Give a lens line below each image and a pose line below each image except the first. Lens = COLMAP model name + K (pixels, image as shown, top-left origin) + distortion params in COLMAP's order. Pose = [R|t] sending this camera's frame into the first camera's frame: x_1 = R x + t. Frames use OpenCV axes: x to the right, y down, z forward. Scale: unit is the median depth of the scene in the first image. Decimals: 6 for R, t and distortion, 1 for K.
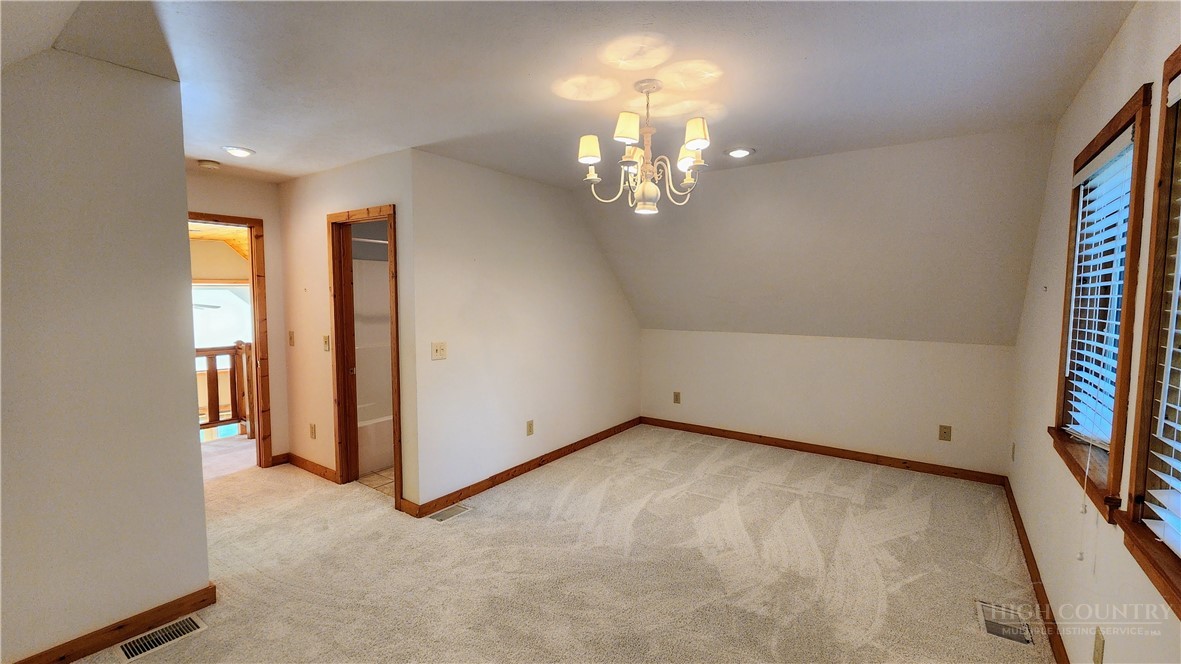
lens RADIAL K [[487.2, 0, 588.7], [0, 487.2, 329.8], [0, 0, 1]] dist [-0.001433, 0.000489]
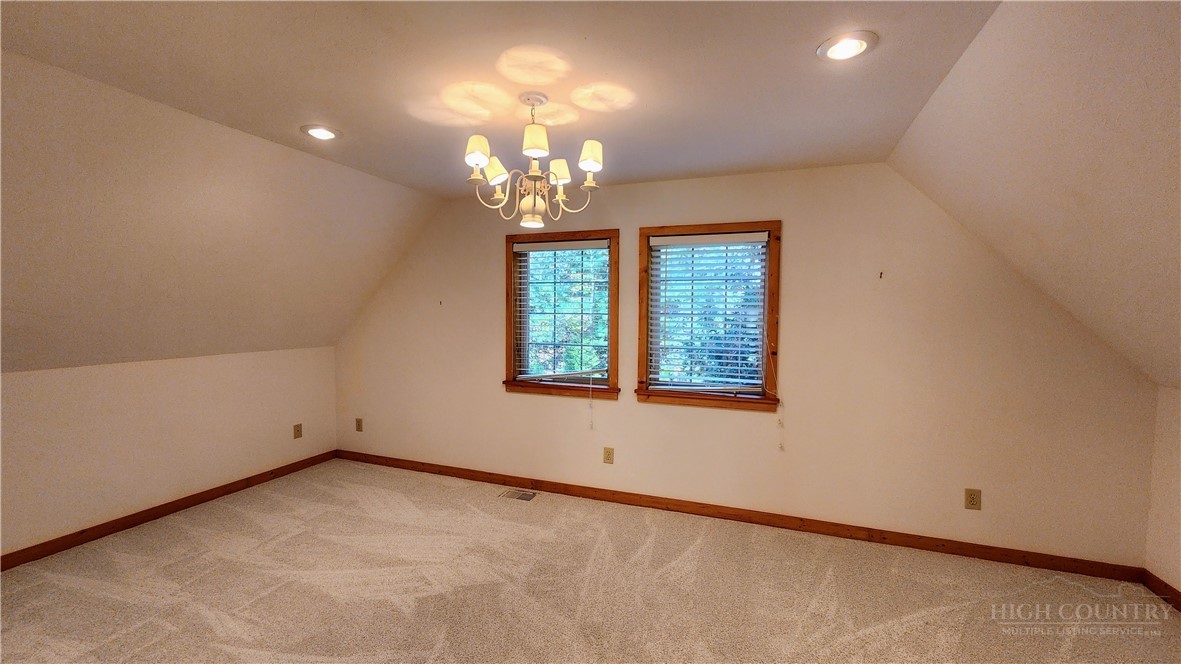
lens RADIAL K [[487.2, 0, 588.7], [0, 487.2, 329.8], [0, 0, 1]] dist [-0.001433, 0.000489]
pose [[-0.241678, -0.052511, 0.968935, -0.566056], [0.057195, 0.996028, 0.068245, -0.060329], [-0.968669, 0.071911, -0.237714, 0.742429]]
